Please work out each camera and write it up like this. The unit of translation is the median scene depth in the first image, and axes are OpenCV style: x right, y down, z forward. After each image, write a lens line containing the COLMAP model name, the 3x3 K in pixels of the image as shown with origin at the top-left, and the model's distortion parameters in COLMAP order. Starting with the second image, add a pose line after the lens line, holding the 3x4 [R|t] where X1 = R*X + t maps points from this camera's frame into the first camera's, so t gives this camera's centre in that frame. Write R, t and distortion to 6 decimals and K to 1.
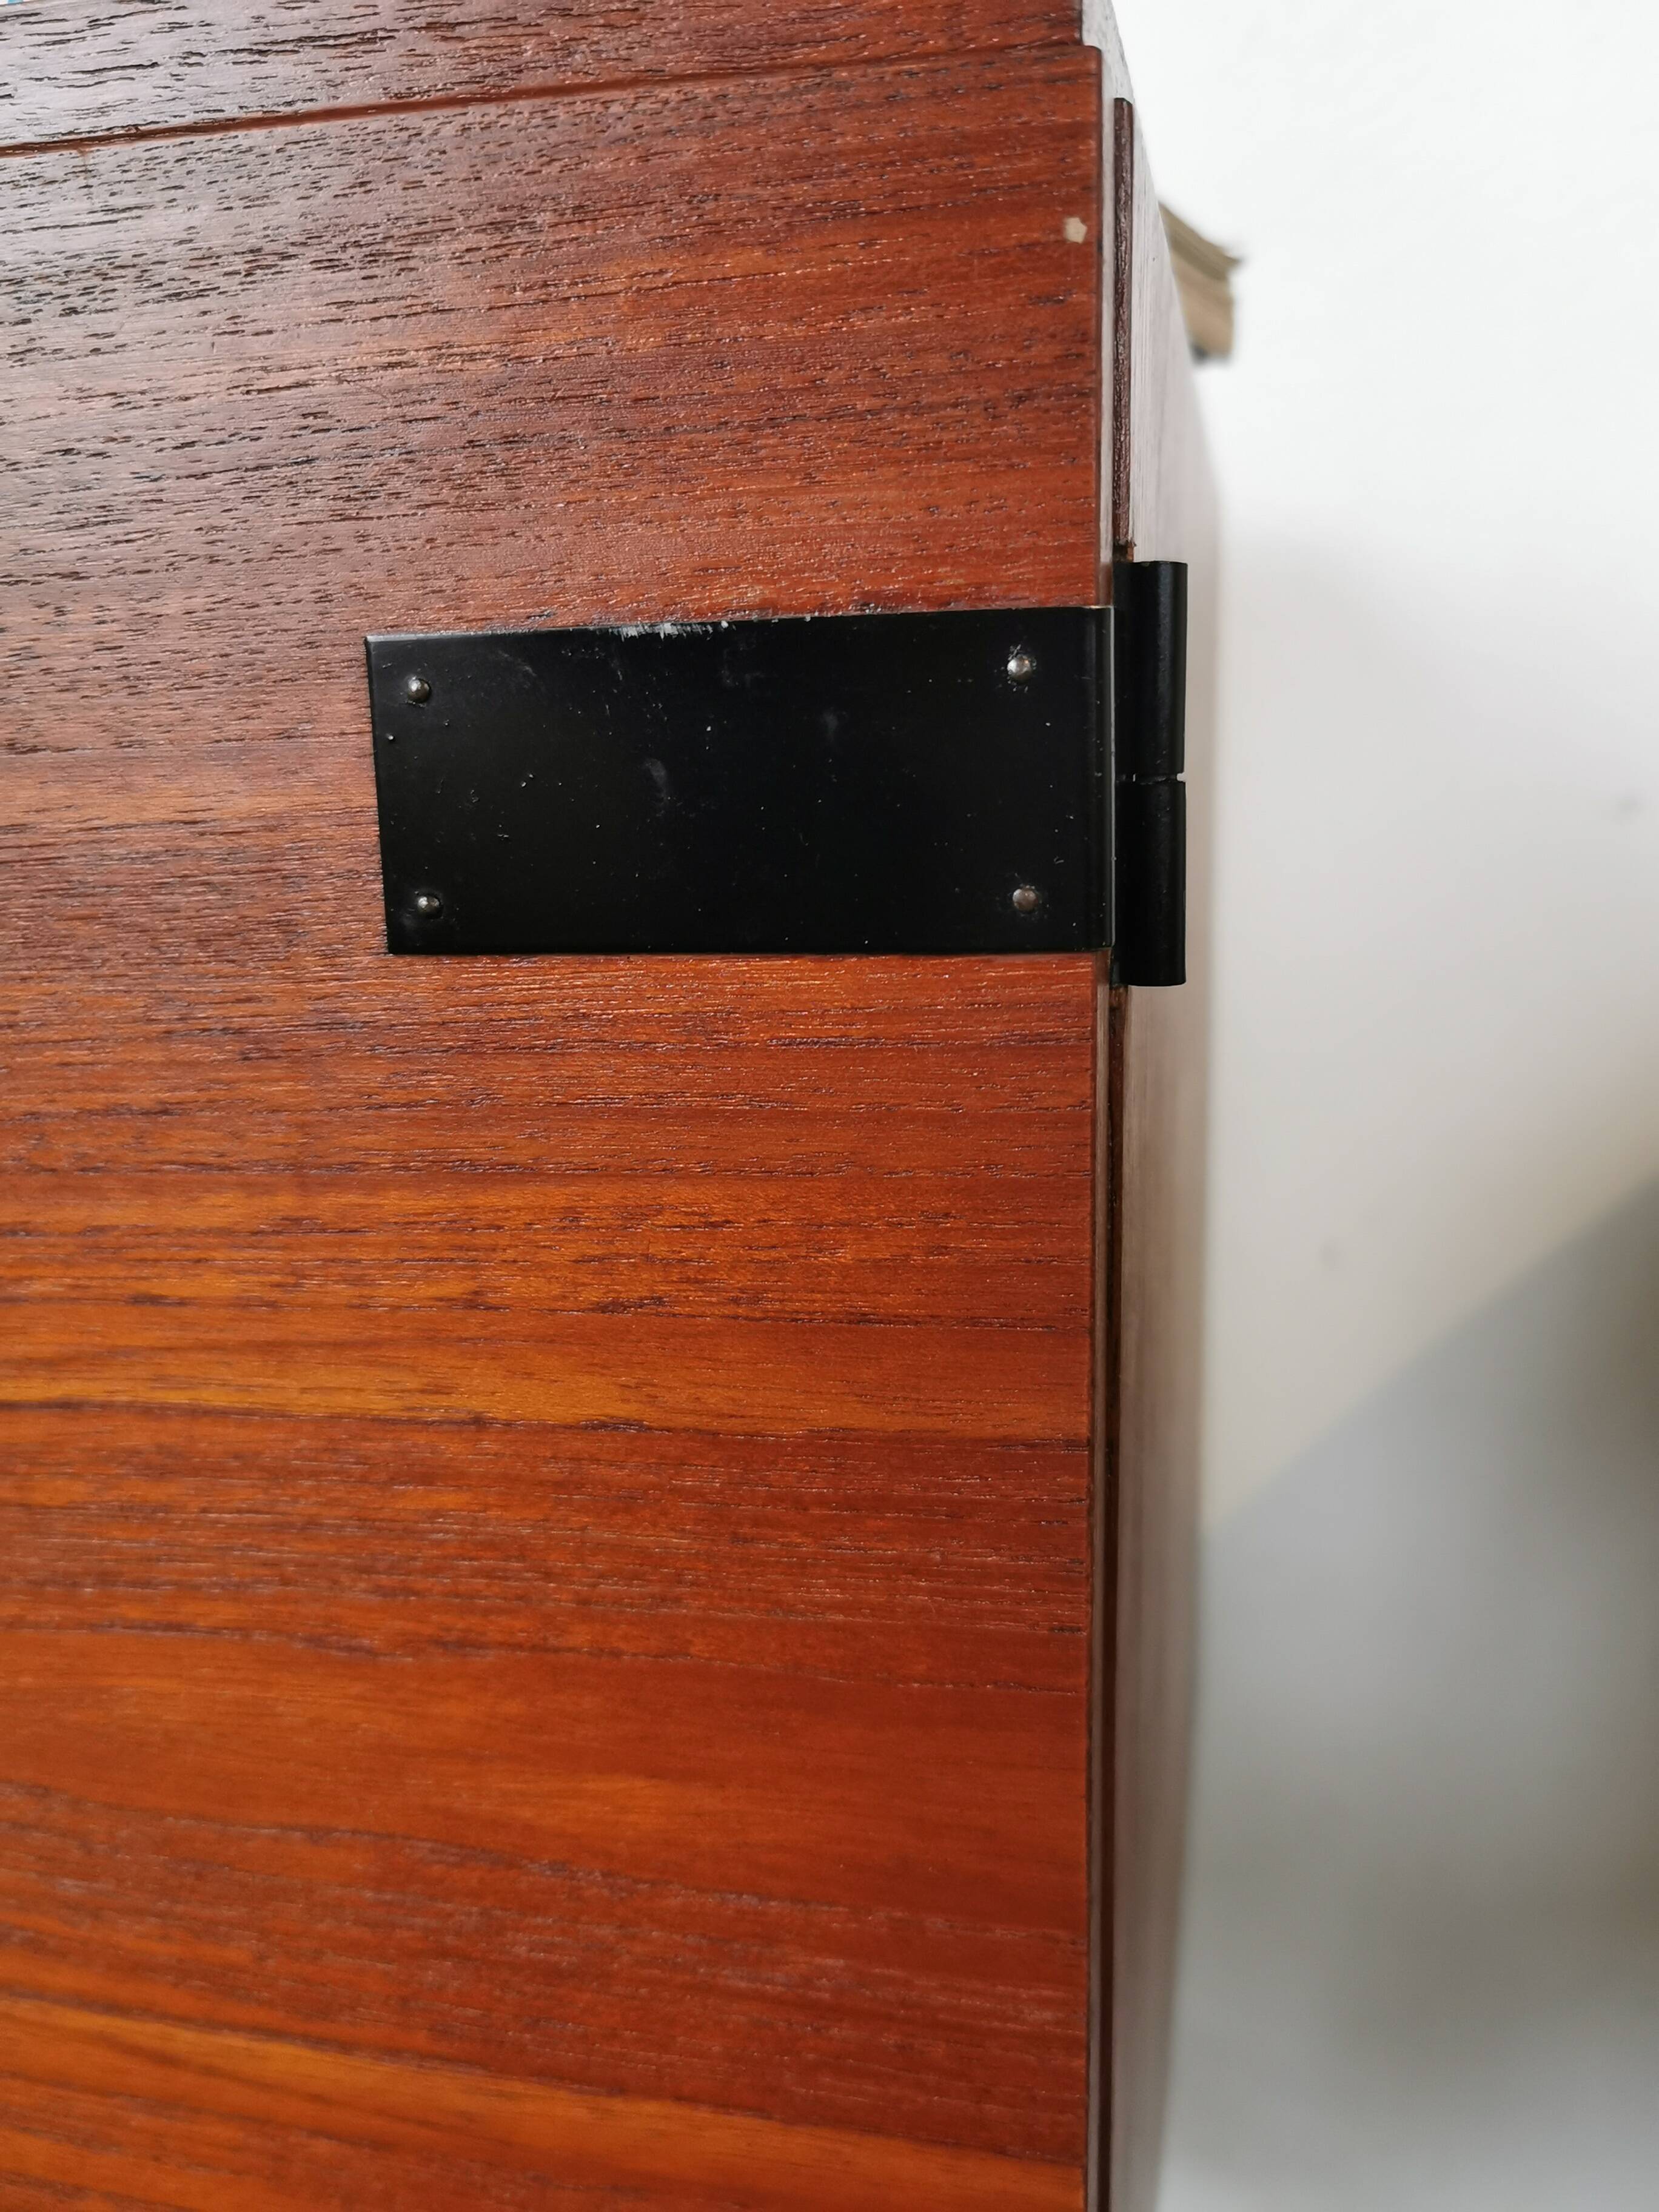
lens RADIAL K [[1864.9, 0, 833.9], [0, 1864.9, 1105.1], [0, 0, 1]] dist [0.059315, -0.085582]
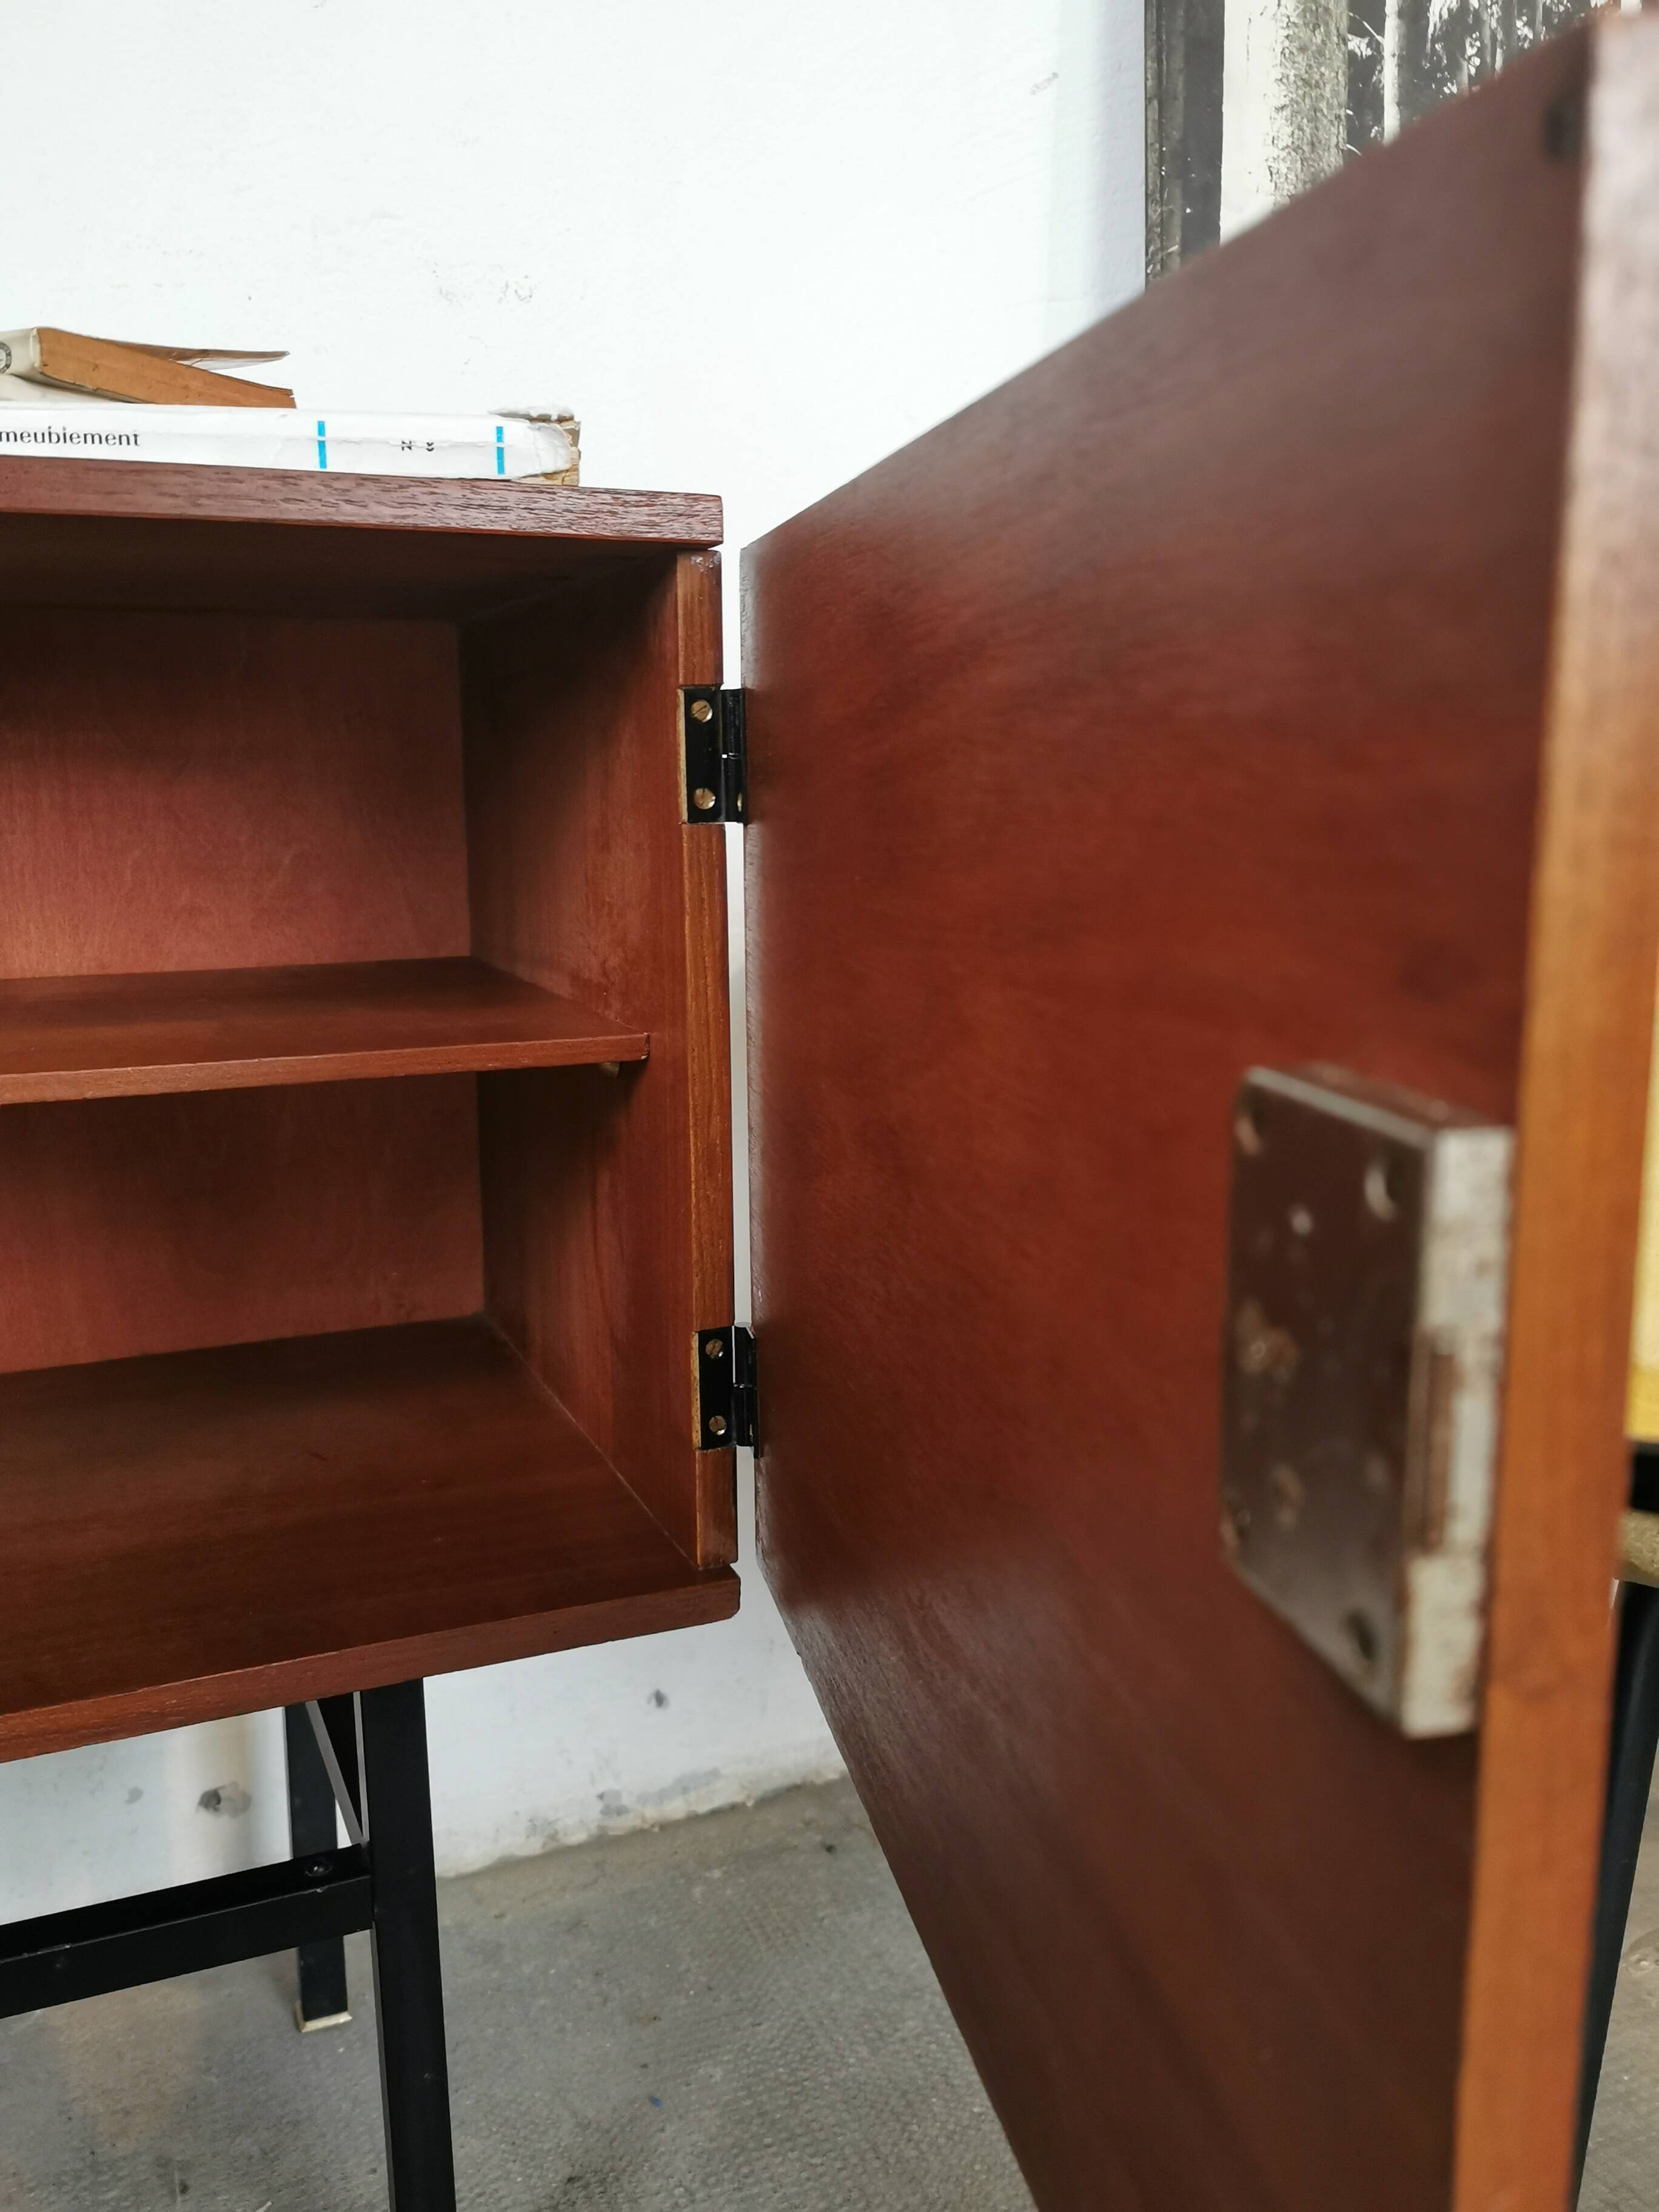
lens RADIAL K [[1864.9, 0, 871.3], [0, 1864.9, 1099.4], [0, 0, 1]] dist [0.059315, -0.085582]
pose [[0.799724, -0.087004, 0.594031, -1.497709], [0.101003, 0.994839, 0.009732, 0.376962], [-0.591811, 0.052216, 0.804383, -1.579528]]
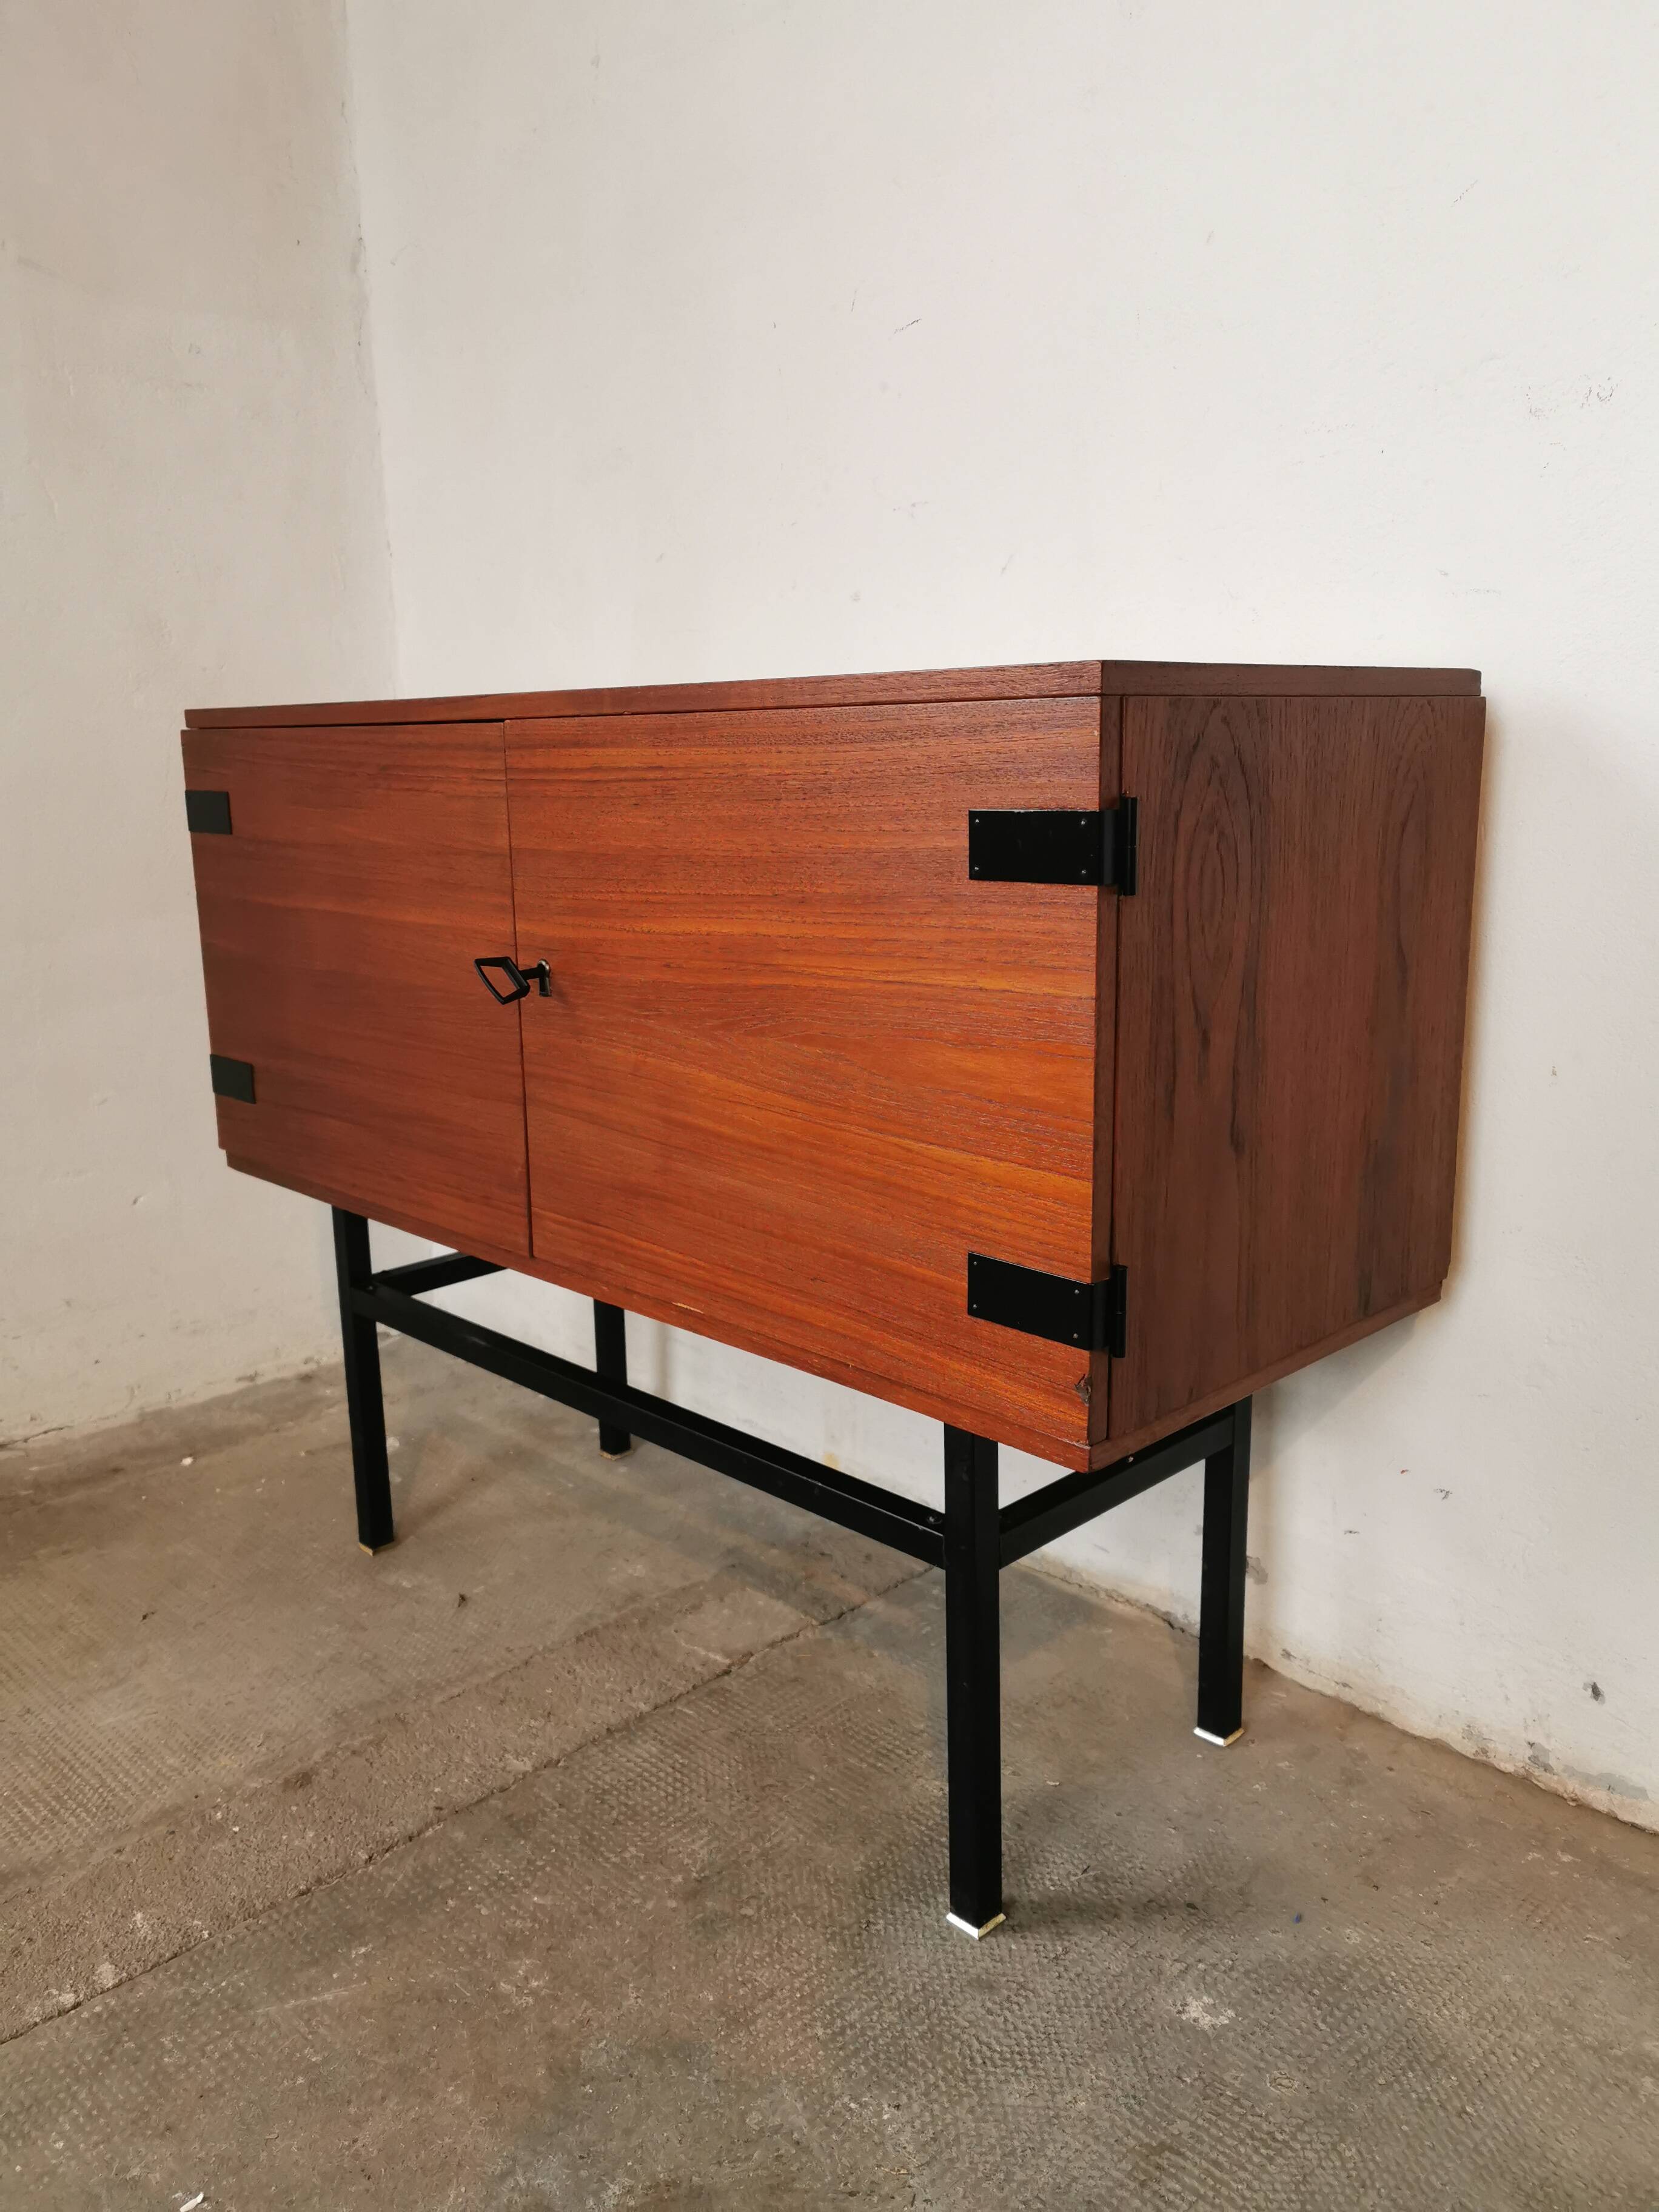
lens RADIAL K [[1705.9, 0, 812.0], [0, 1705.9, 1084.3], [0, 0, 1]] dist [0.054132, -0.081174]
pose [[0.841574, 0.114140, -0.527944, 1.591450], [-0.105513, 0.993327, 0.046560, 0.245831], [0.529736, 0.016521, 0.848002, -2.548457]]
